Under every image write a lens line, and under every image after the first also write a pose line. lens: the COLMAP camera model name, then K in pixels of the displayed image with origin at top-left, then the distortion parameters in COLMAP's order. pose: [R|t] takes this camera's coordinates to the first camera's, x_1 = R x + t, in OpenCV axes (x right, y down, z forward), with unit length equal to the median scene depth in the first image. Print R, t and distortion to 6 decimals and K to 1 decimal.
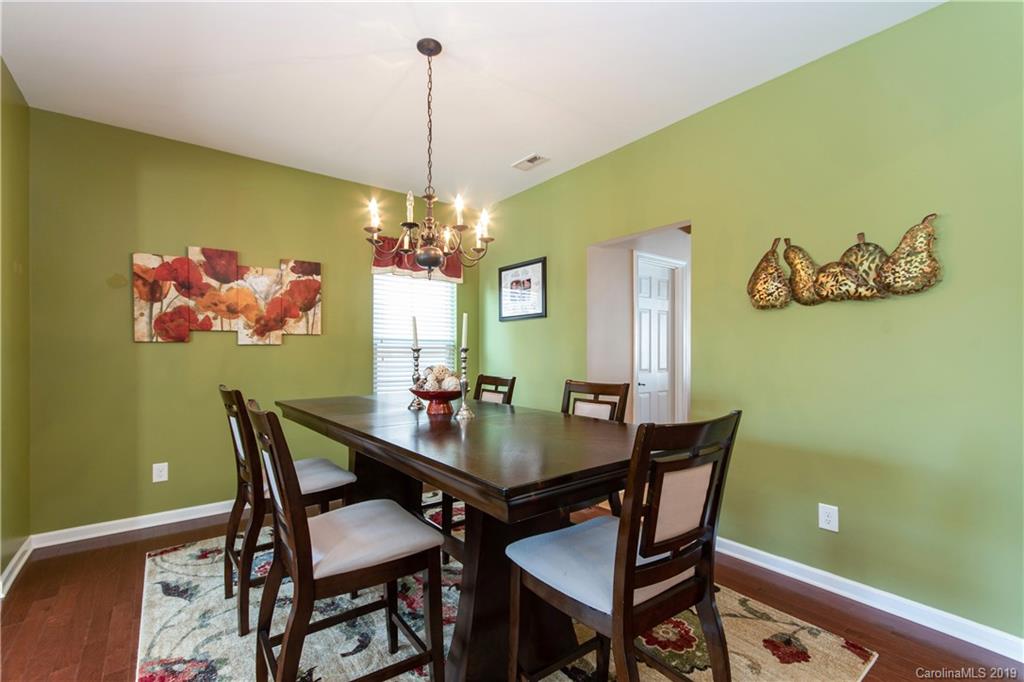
lens RADIAL K [[457.5, 0, 507.3], [0, 457.5, 352.3], [0, 0, 1]] dist [0.011985, 0.000077]
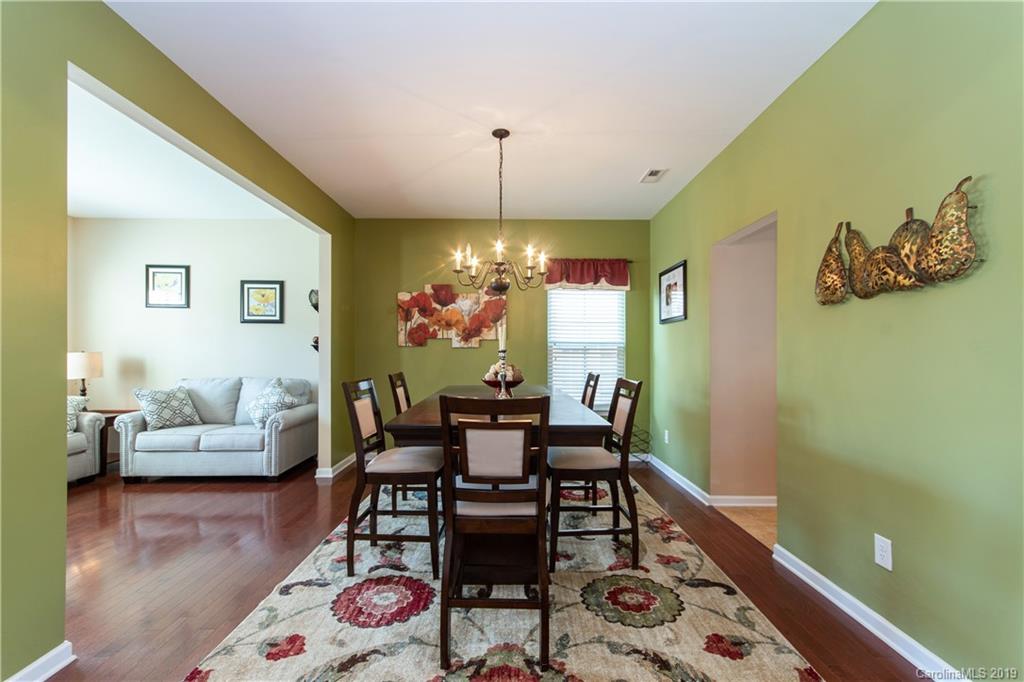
lens RADIAL K [[455.4, 0, 508.2], [0, 455.4, 351.2], [0, 0, 1]] dist [0.010939, 0.000613]
pose [[0.794358, 0.000366, -0.607450, 0.619660], [-0.004055, 0.999981, -0.004700, 0.001485], [0.607436, 0.006197, 0.794344, -0.070827]]
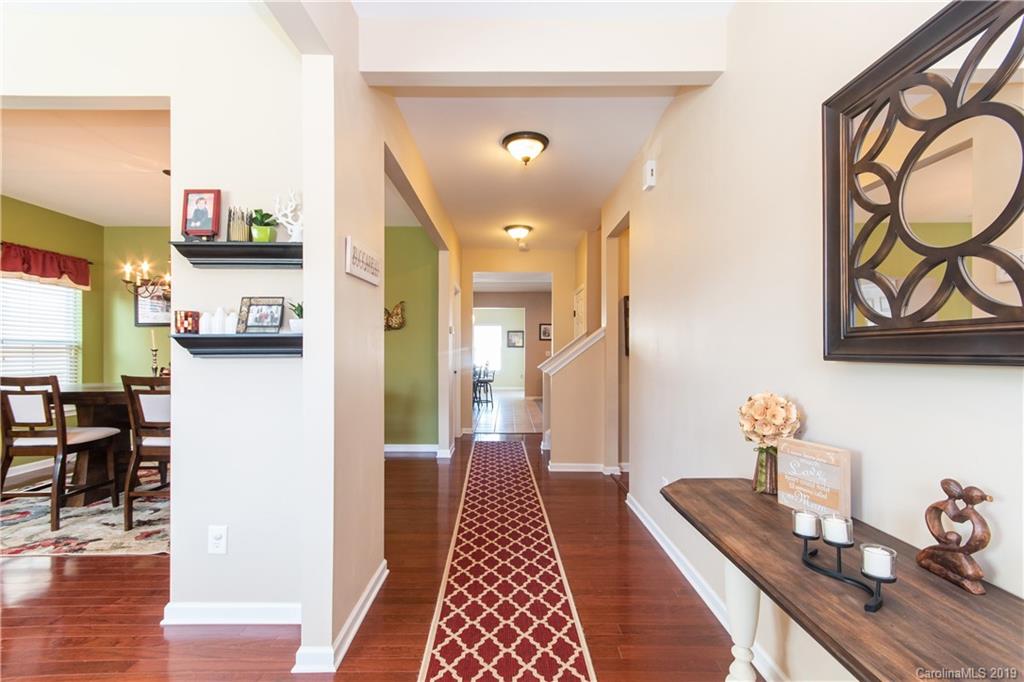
lens RADIAL K [[455.4, 0, 508.2], [0, 455.4, 351.2], [0, 0, 1]] dist [0.010939, 0.000613]
pose [[0.605975, 0.000430, 0.795484, -0.694169], [0.003824, 0.999987, -0.003453, 0.009321], [-0.795475, 0.005134, 0.605965, -0.922574]]
